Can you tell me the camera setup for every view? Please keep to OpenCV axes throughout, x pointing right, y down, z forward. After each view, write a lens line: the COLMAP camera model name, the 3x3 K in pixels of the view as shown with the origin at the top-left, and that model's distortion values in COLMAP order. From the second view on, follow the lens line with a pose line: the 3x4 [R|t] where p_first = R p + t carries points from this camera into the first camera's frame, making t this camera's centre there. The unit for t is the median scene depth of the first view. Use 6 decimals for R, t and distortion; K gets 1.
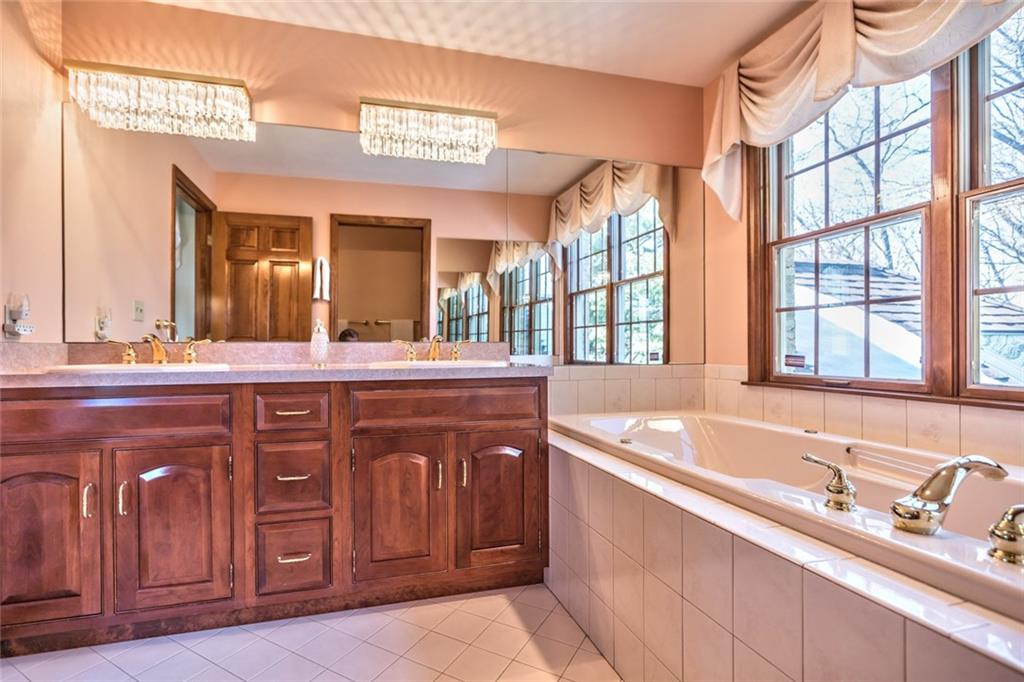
lens RADIAL K [[465.5, 0, 493.2], [0, 465.5, 362.1], [0, 0, 1]] dist [-0.002191, -0.000247]
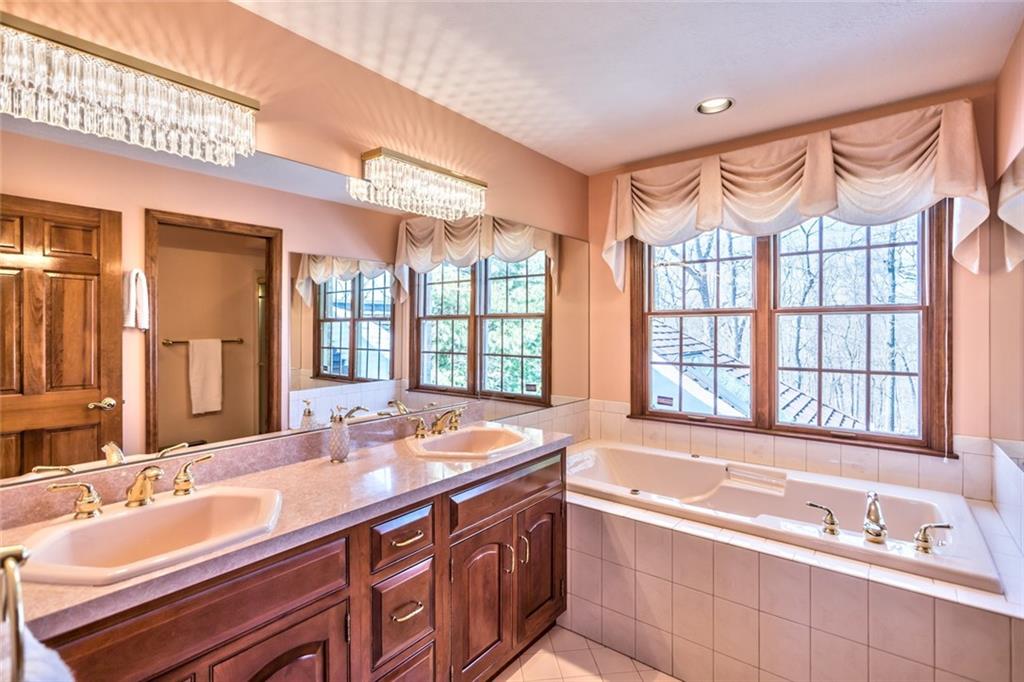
lens RADIAL K [[465.5, 0, 530.2], [0, 465.5, 354.9], [0, 0, 1]] dist [-0.002191, -0.000247]
pose [[0.809850, -0.012954, 0.586494, -0.476463], [0.008347, 0.999909, 0.010559, -0.153125], [-0.586578, -0.003656, 0.809884, 0.102471]]
